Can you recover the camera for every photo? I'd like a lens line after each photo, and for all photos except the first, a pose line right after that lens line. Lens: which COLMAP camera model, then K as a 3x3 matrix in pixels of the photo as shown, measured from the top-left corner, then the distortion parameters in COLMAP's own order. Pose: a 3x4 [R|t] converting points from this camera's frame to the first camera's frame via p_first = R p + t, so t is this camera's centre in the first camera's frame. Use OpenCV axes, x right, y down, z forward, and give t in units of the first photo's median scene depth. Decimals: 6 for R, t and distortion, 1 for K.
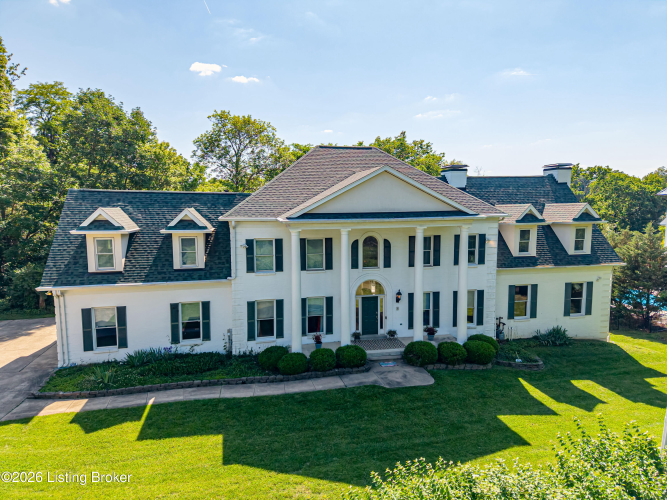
lens RADIAL K [[427.4, 0, 333.5], [0, 427.4, 250.0], [0, 0, 1]] dist [0.227902, -0.217733]
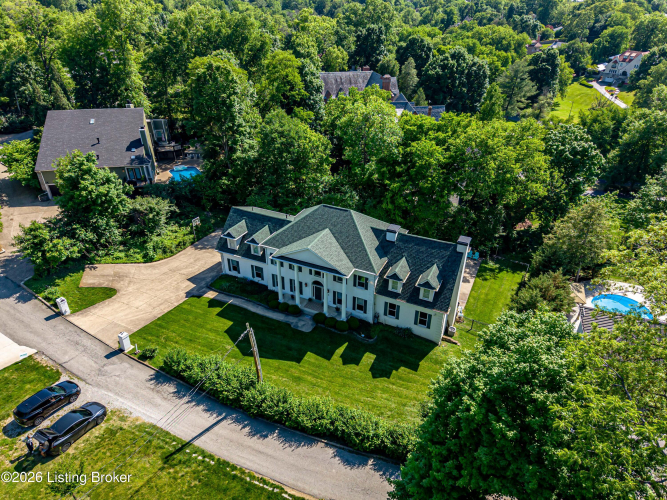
lens RADIAL K [[427.4, 0, 333.5], [0, 427.4, 250.0], [0, 0, 1]] dist [0.227902, -0.217733]
pose [[0.790918, 0.318138, -0.522721, 1.376944], [-0.074171, 0.897770, 0.434174, -1.140997], [0.607410, -0.304626, 0.733659, -0.597767]]
